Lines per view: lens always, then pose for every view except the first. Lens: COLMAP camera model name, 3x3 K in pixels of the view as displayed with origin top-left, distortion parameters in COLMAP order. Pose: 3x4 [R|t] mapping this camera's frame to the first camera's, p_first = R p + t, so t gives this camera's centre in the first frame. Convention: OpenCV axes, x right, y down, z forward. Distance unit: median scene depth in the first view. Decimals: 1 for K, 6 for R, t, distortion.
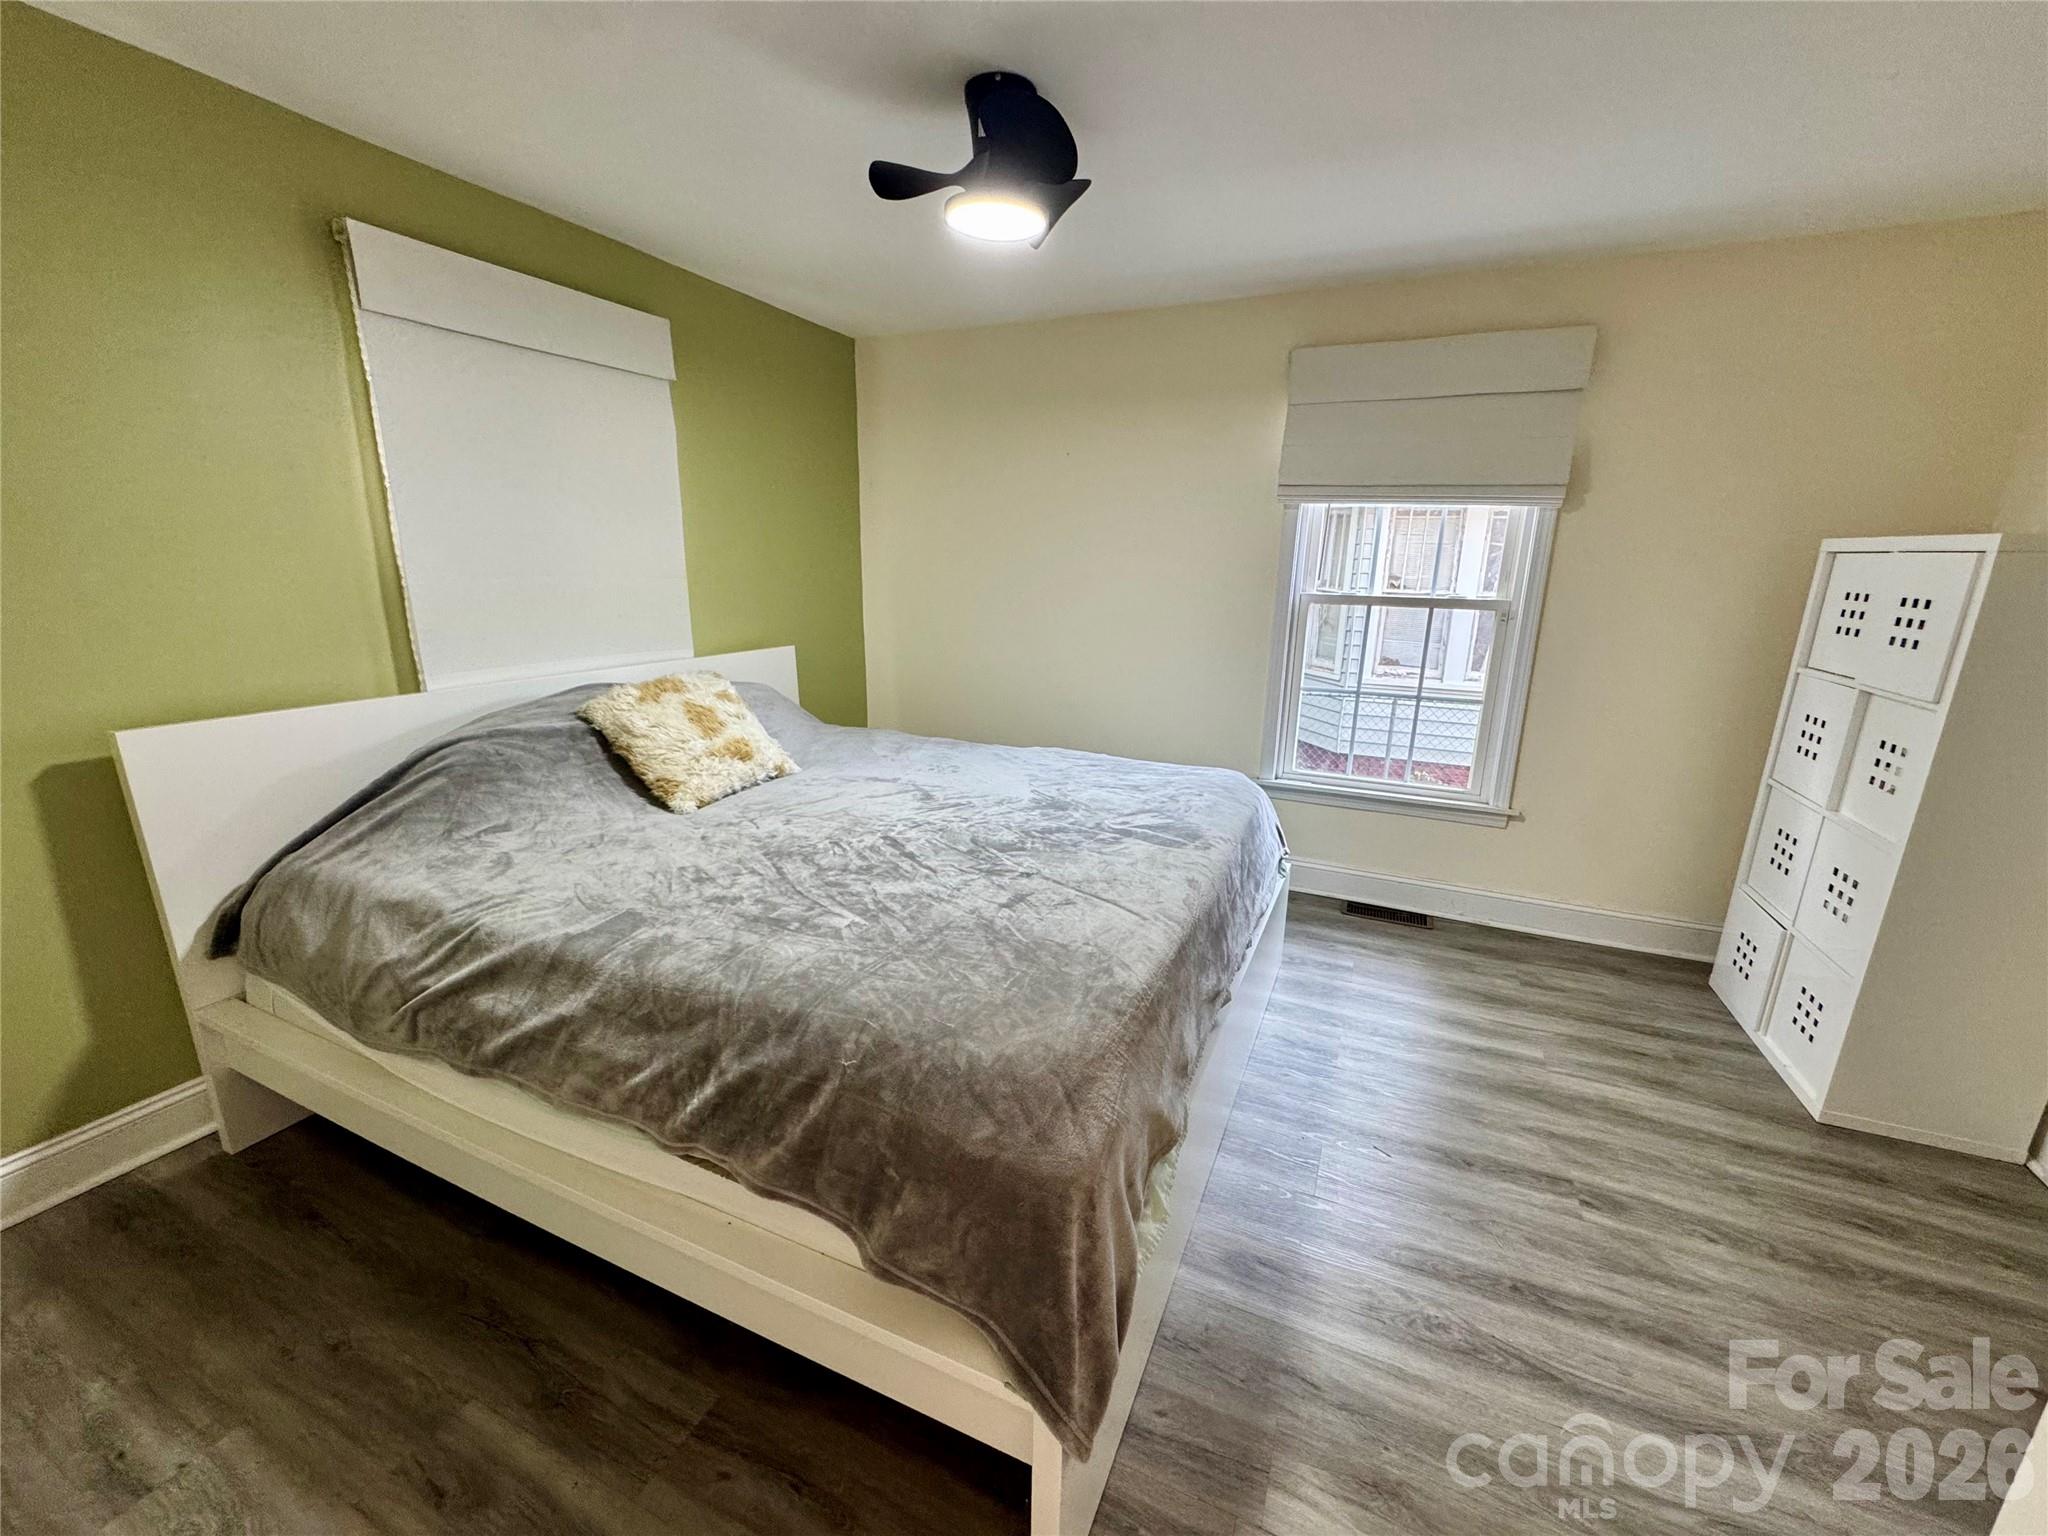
lens RADIAL K [[820.3, 0, 1026.8], [0, 820.3, 773.3], [0, 0, 1]] dist [-0.002895, 0.000122]
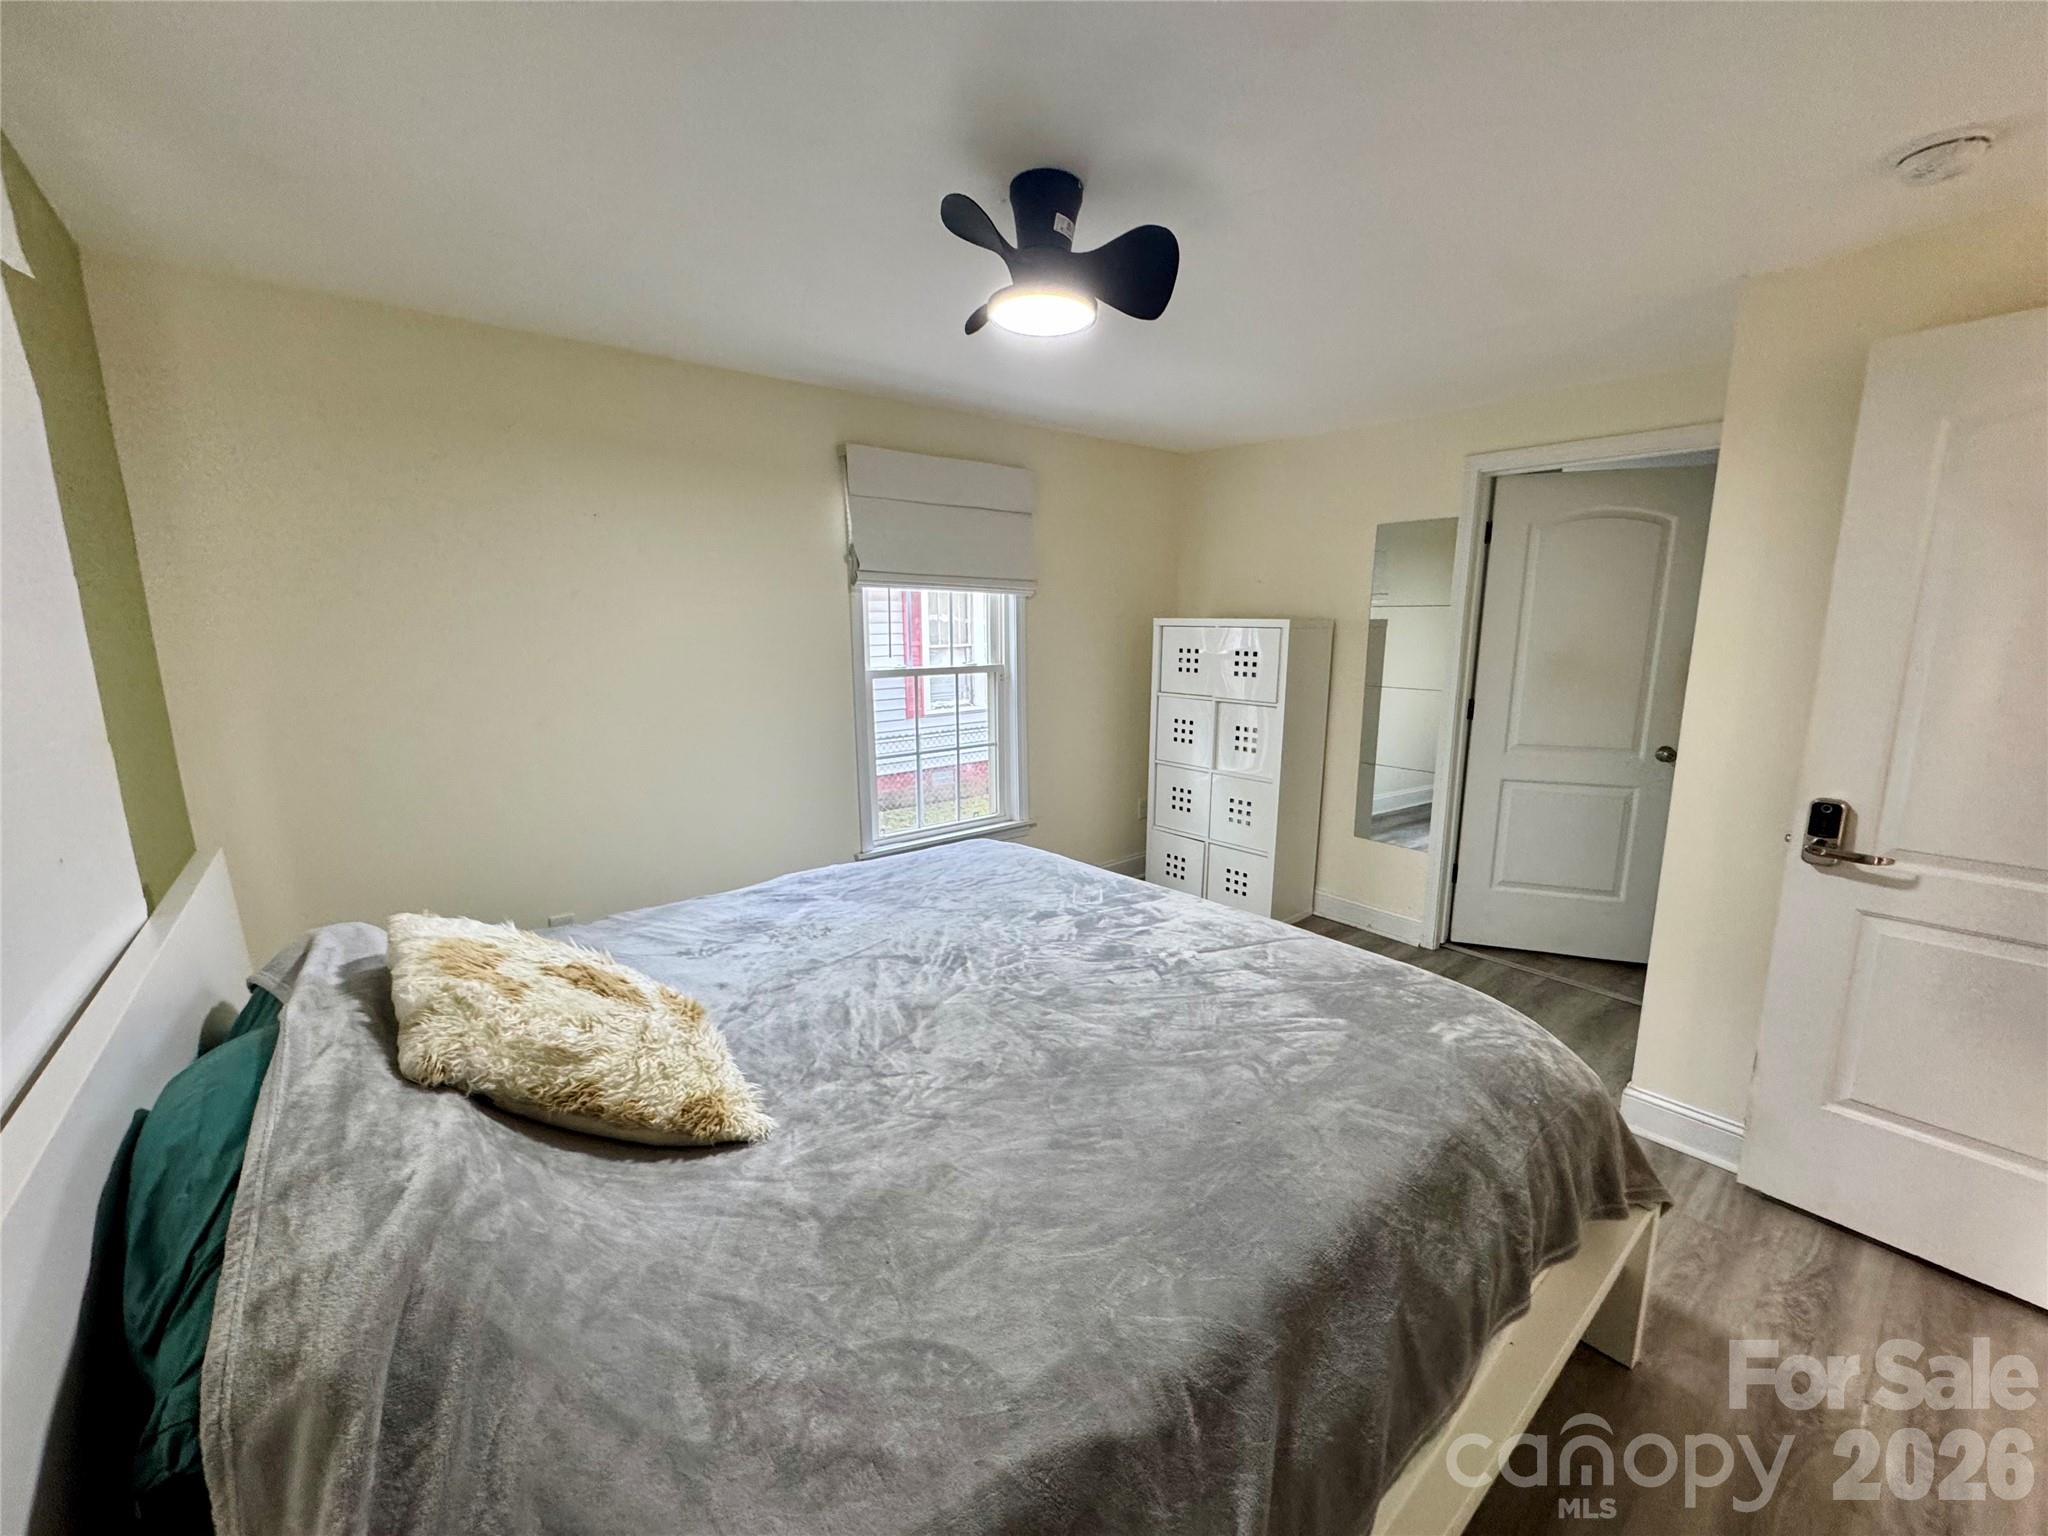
lens RADIAL K [[820.3, 0, 1030.2], [0, 820.3, 764.7], [0, 0, 1]] dist [-0.002895, 0.000122]
pose [[0.438183, -0.174586, 0.881769, -0.717122], [0.237815, 0.968519, 0.073583, -0.178023], [-0.866856, 0.177455, 0.465908, 0.481481]]
